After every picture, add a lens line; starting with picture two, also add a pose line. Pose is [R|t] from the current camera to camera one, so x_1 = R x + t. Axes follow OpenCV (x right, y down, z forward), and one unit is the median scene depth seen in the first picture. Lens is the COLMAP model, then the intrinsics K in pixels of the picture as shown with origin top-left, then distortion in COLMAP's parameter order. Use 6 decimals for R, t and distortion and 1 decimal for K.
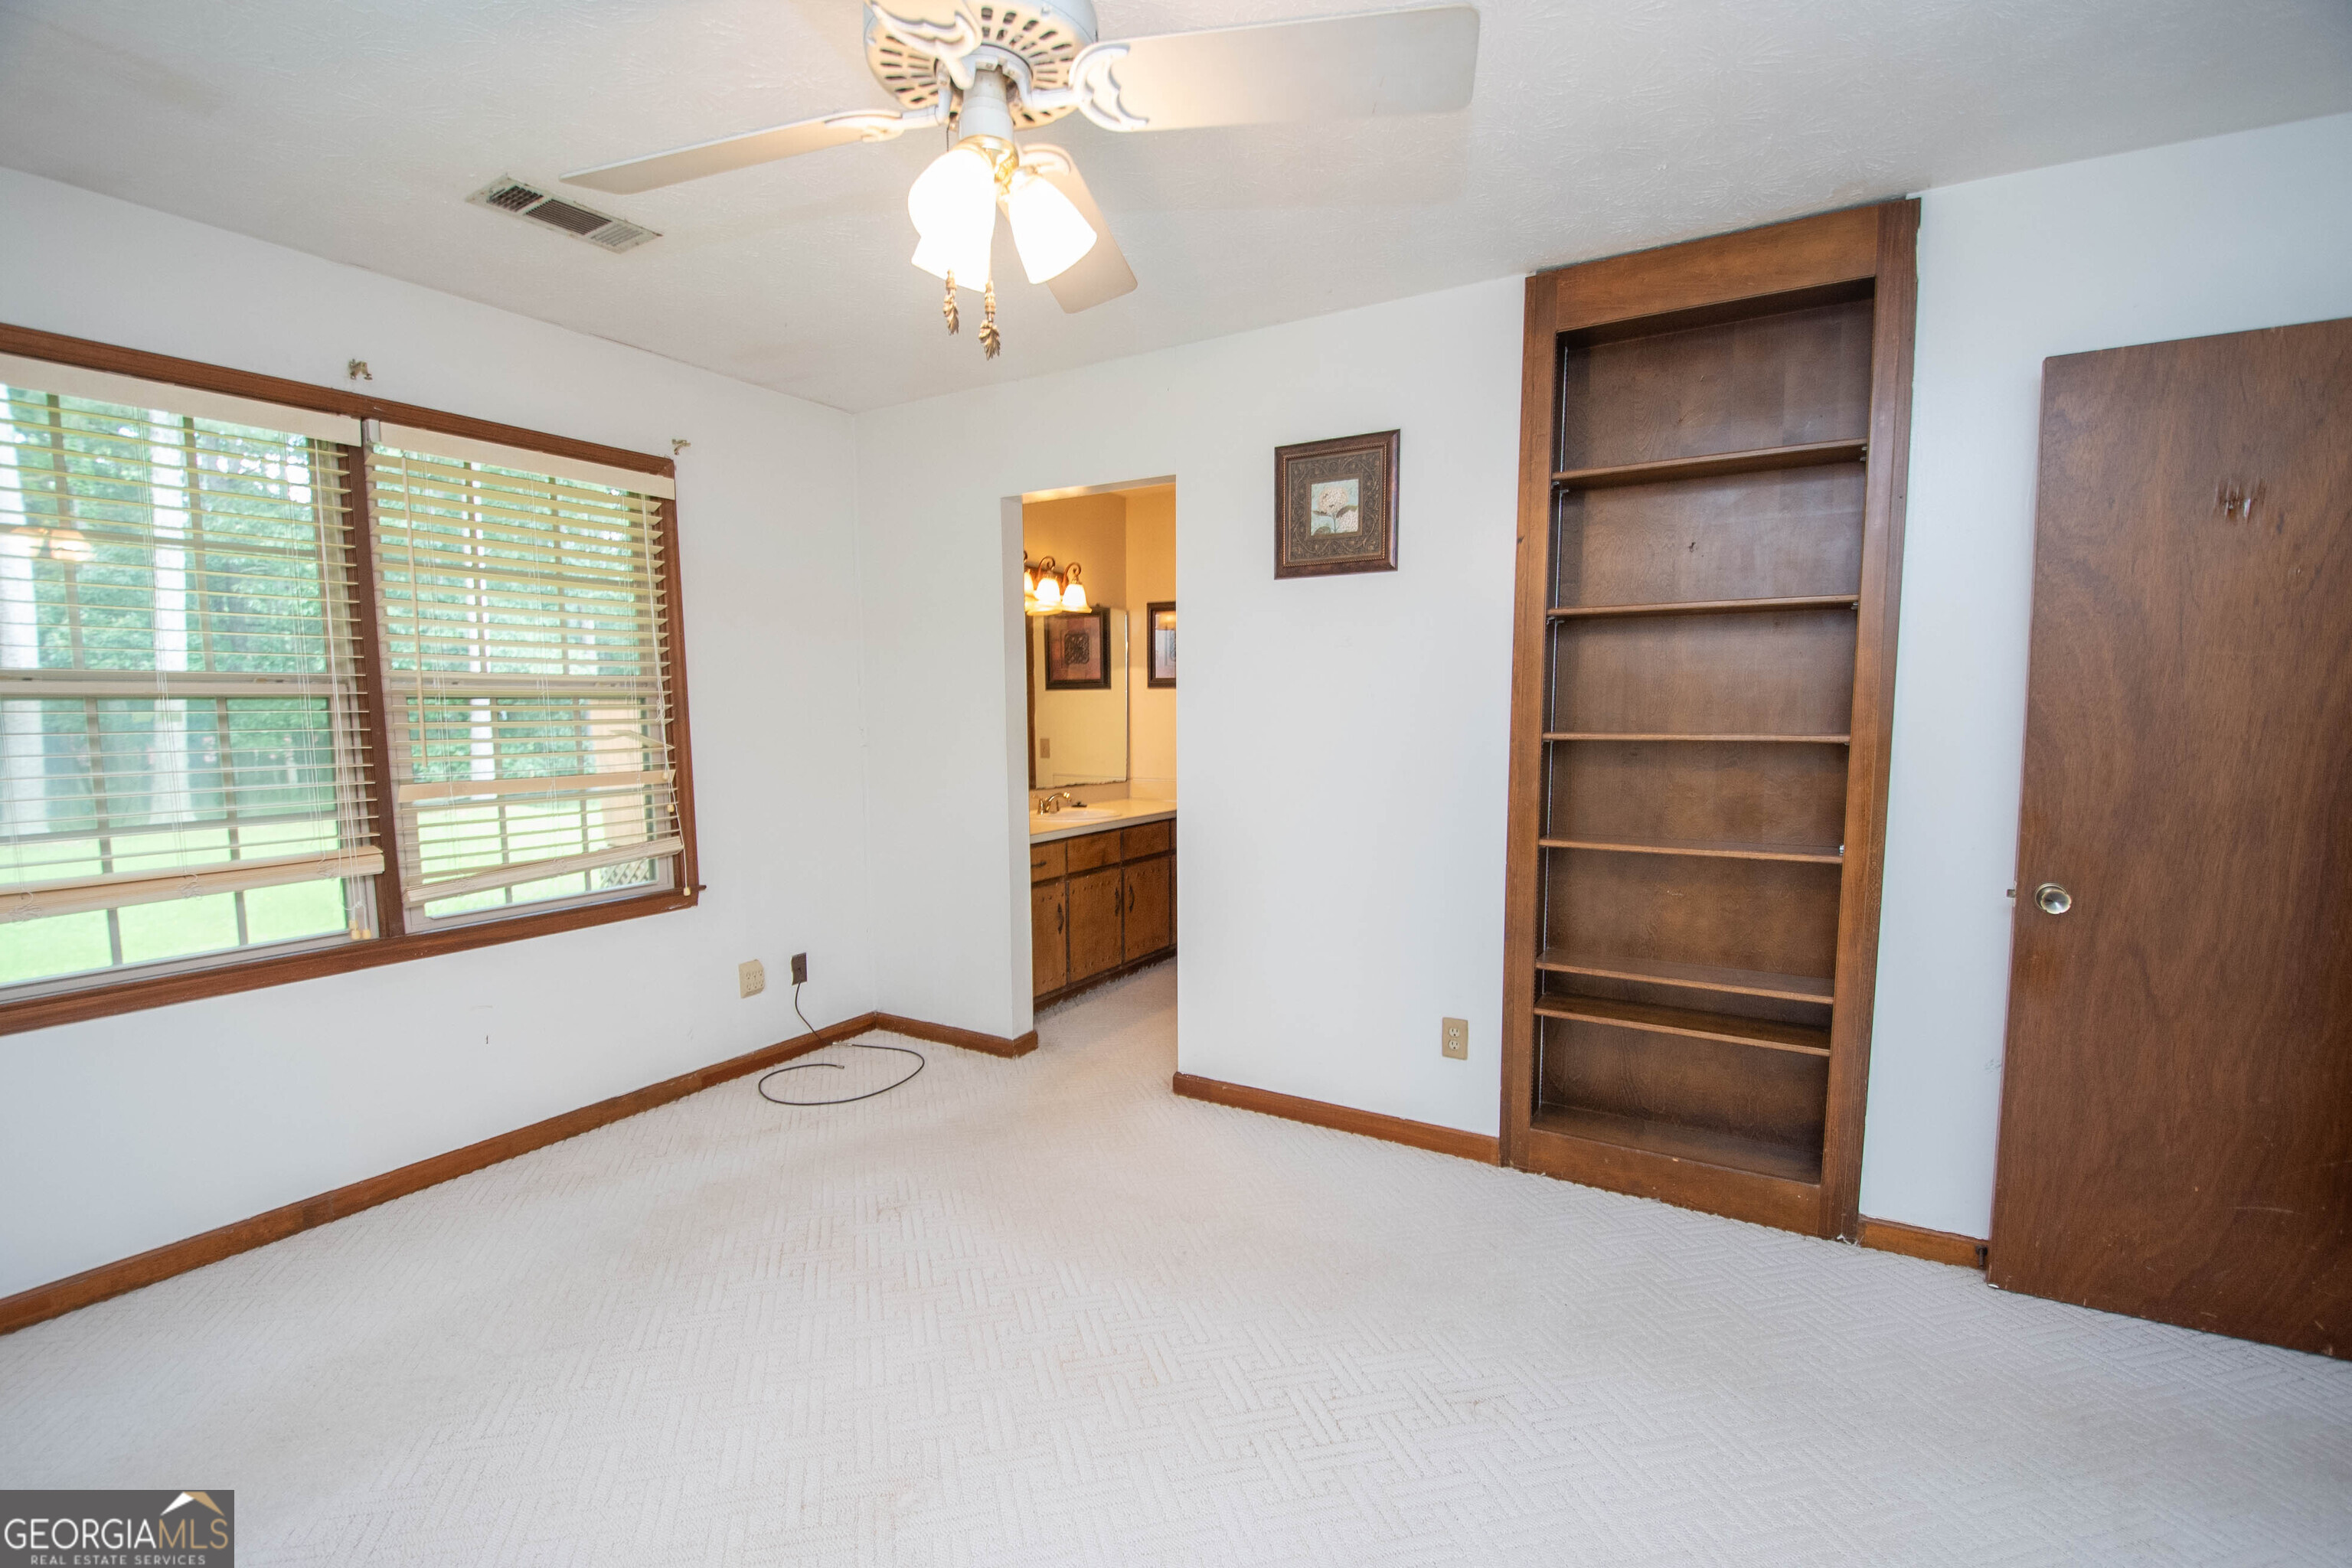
lens RADIAL K [[1037.0, 0, 1174.0], [0, 1037.0, 815.7], [0, 0, 1]] dist [0.056231, -0.021064]
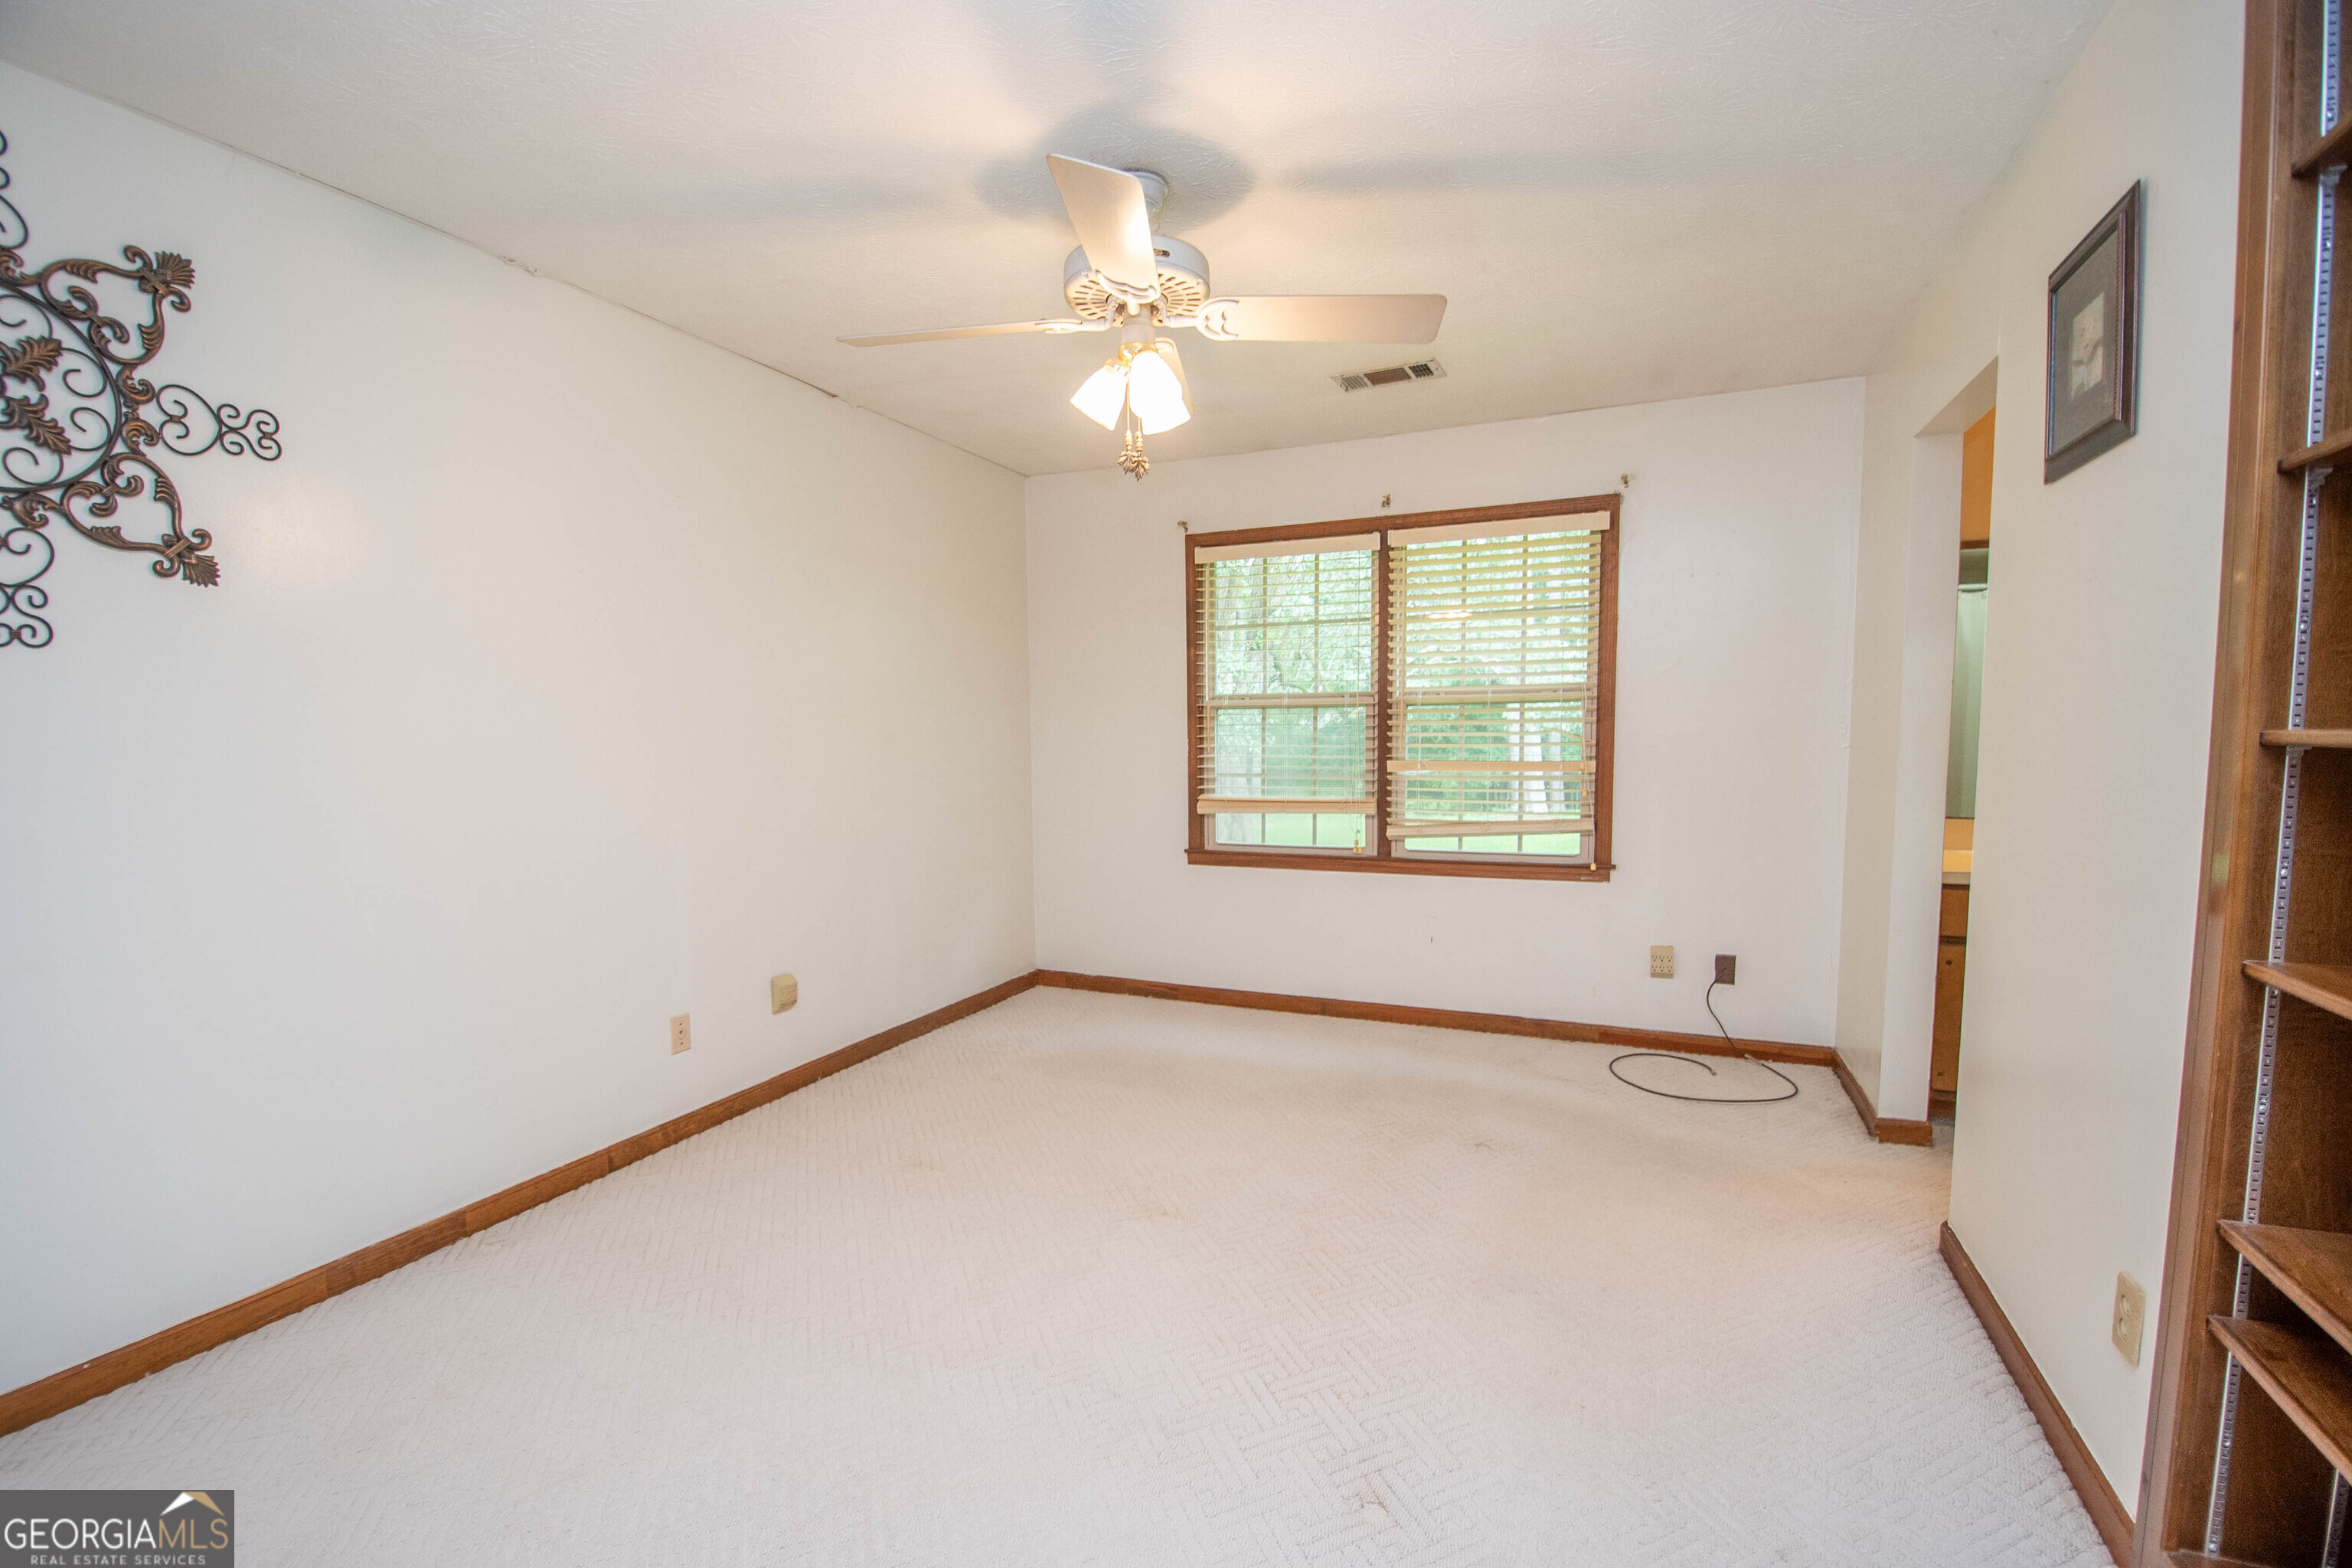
lens RADIAL K [[1036.3, 0, 1176.4], [0, 1036.3, 809.3], [0, 0, 1]] dist [0.010865, -0.021566]
pose [[0.136530, 0.081004, -0.987319, 0.633741], [-0.094264, 0.993191, 0.068450, -0.026433], [0.986141, 0.083723, 0.143236, 0.407329]]
